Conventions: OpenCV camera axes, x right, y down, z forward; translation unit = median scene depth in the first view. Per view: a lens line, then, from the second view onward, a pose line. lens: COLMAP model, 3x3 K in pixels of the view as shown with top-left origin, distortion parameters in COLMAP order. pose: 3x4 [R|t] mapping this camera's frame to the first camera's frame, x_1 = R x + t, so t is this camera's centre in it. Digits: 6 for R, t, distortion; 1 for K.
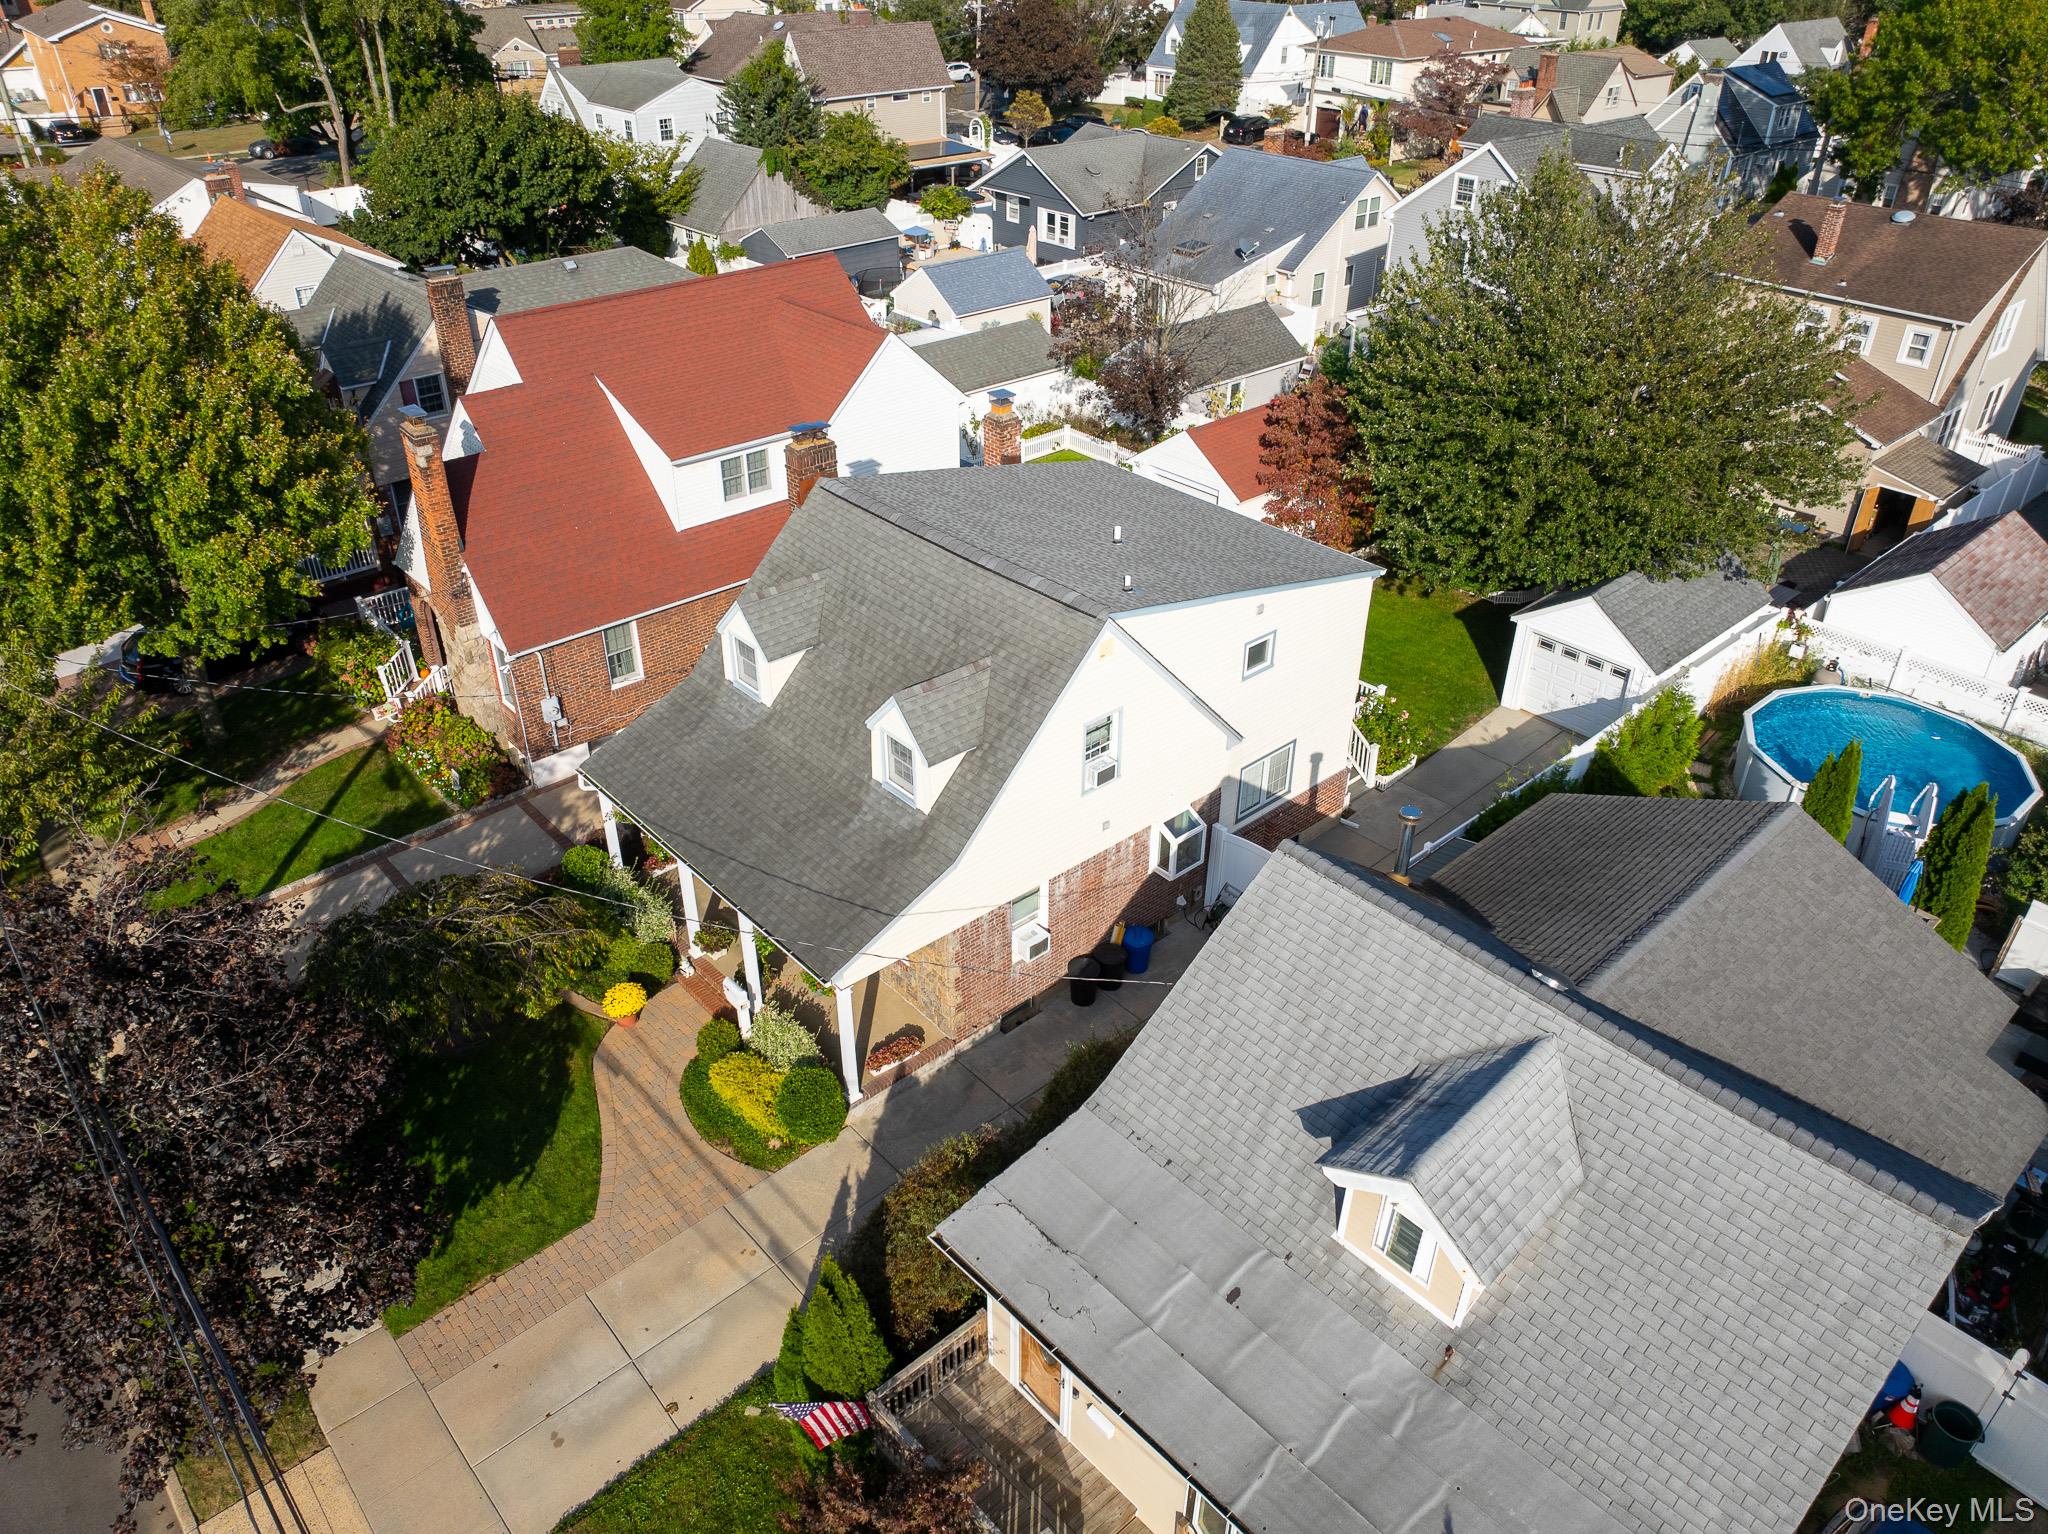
lens RADIAL K [[1420.8, 0, 1024.7], [0, 1420.8, 764.1], [0, 0, 1]] dist [-0.007977, -0.002464]
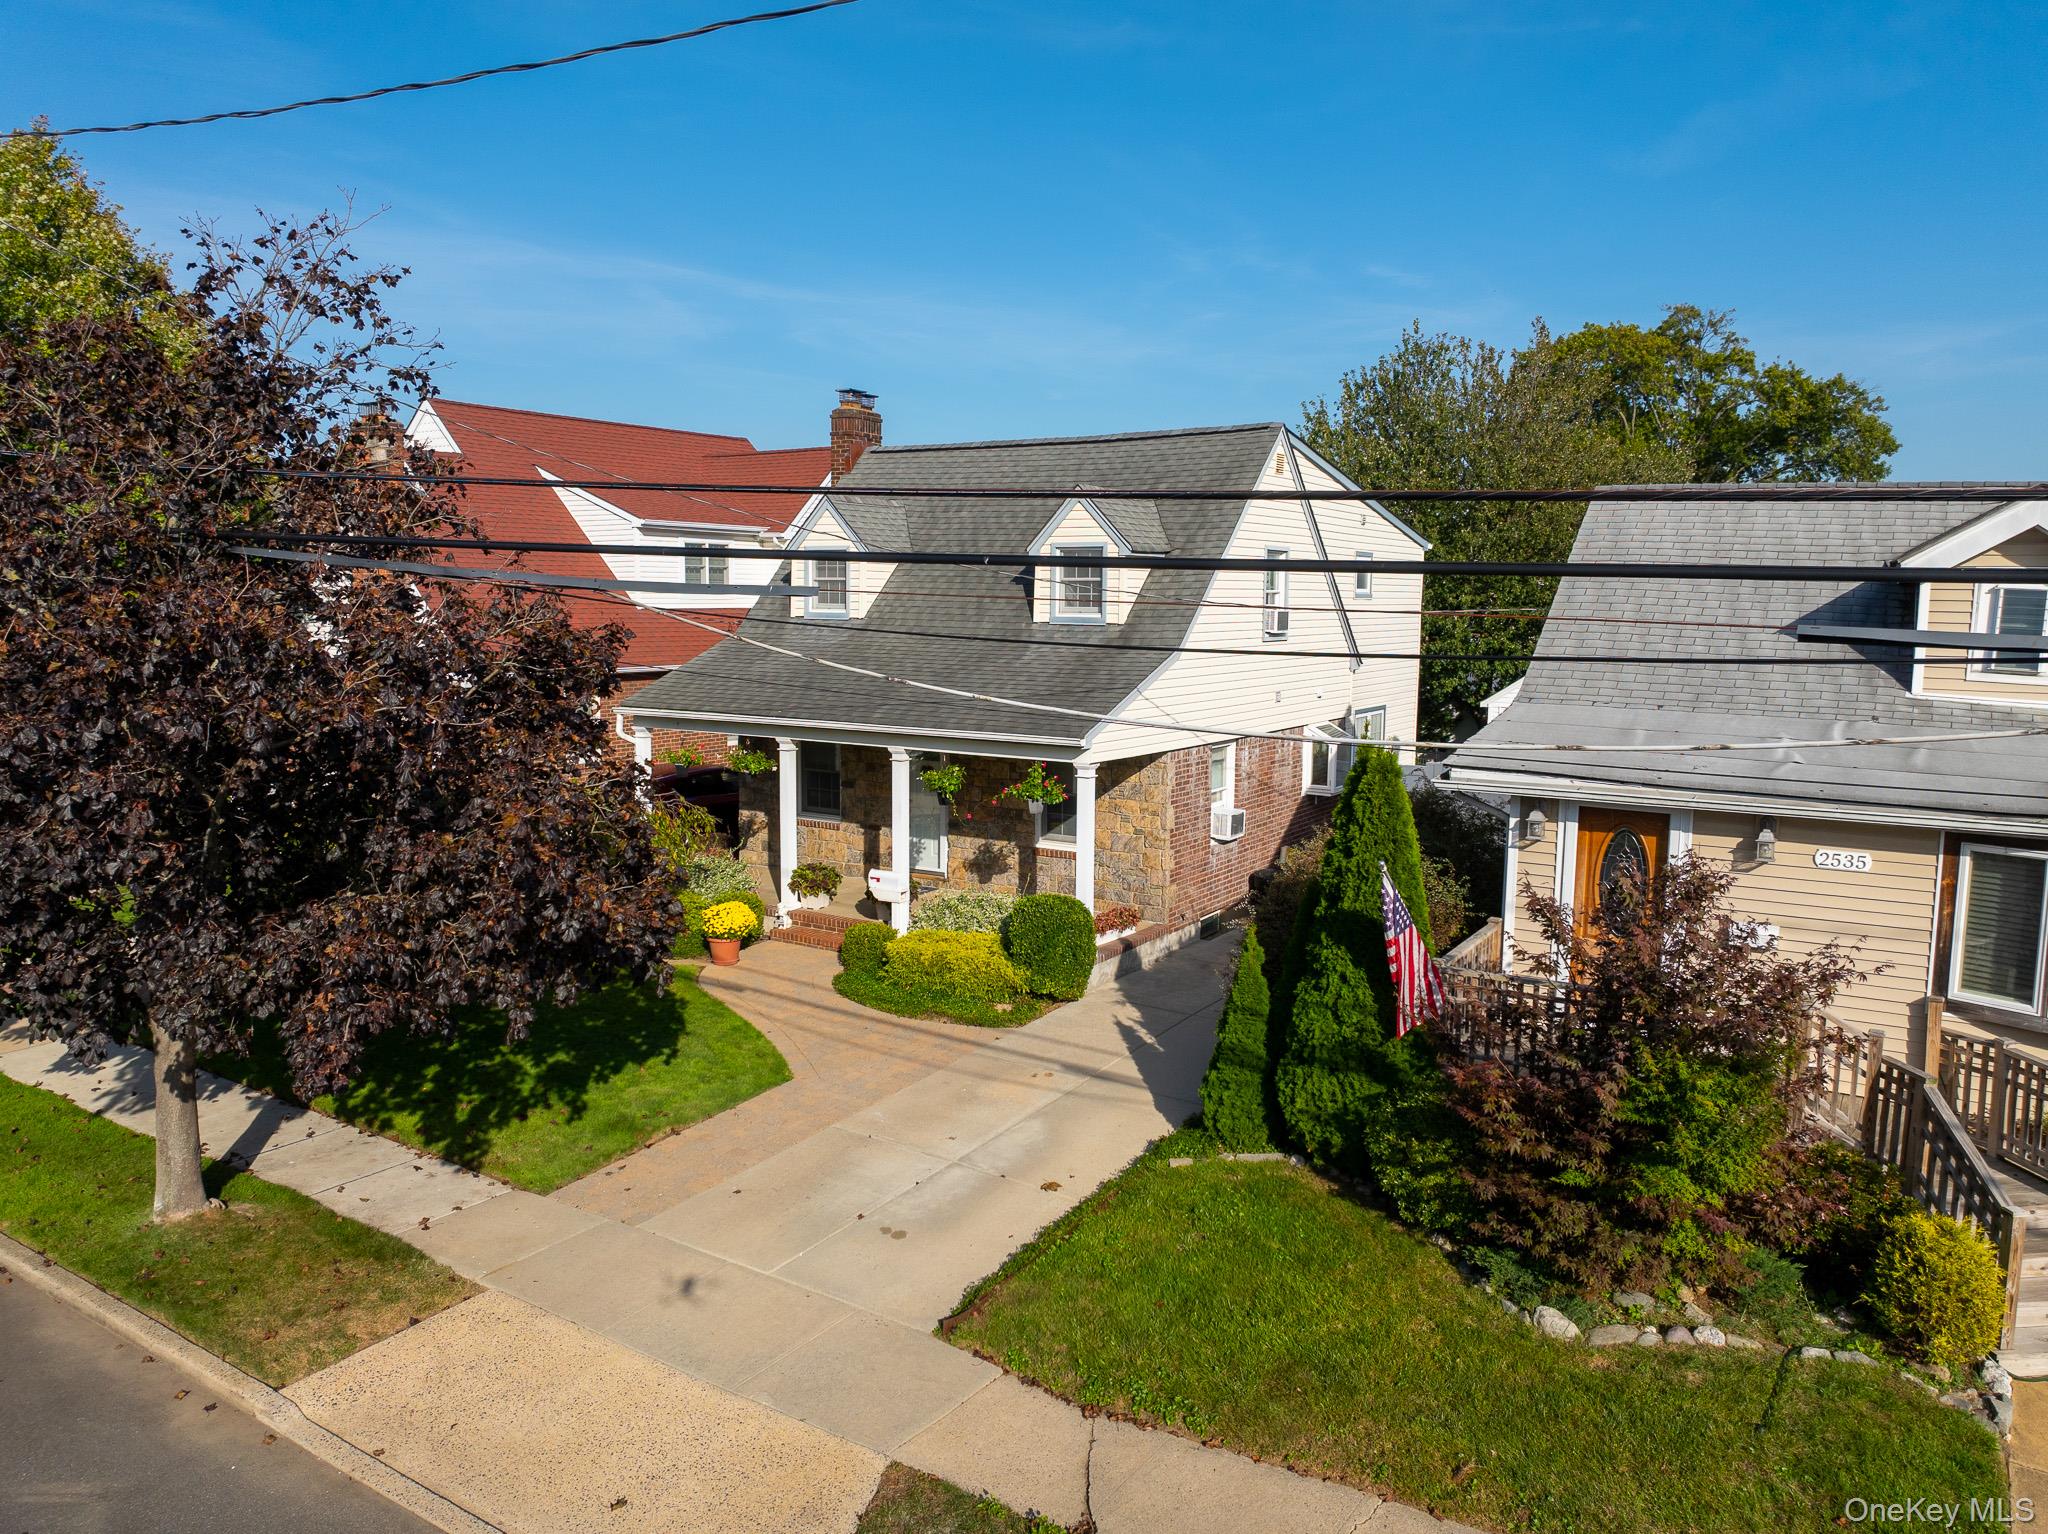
lens RADIAL K [[1420.8, 0, 1024.6], [0, 1420.8, 764.8], [0, 0, 1]] dist [-0.007977, -0.002464]
pose [[0.965279, -0.031372, 0.259330, -0.336391], [0.138671, 0.902869, -0.406937, 0.434021], [-0.221375, 0.428769, 0.875871, 0.293870]]
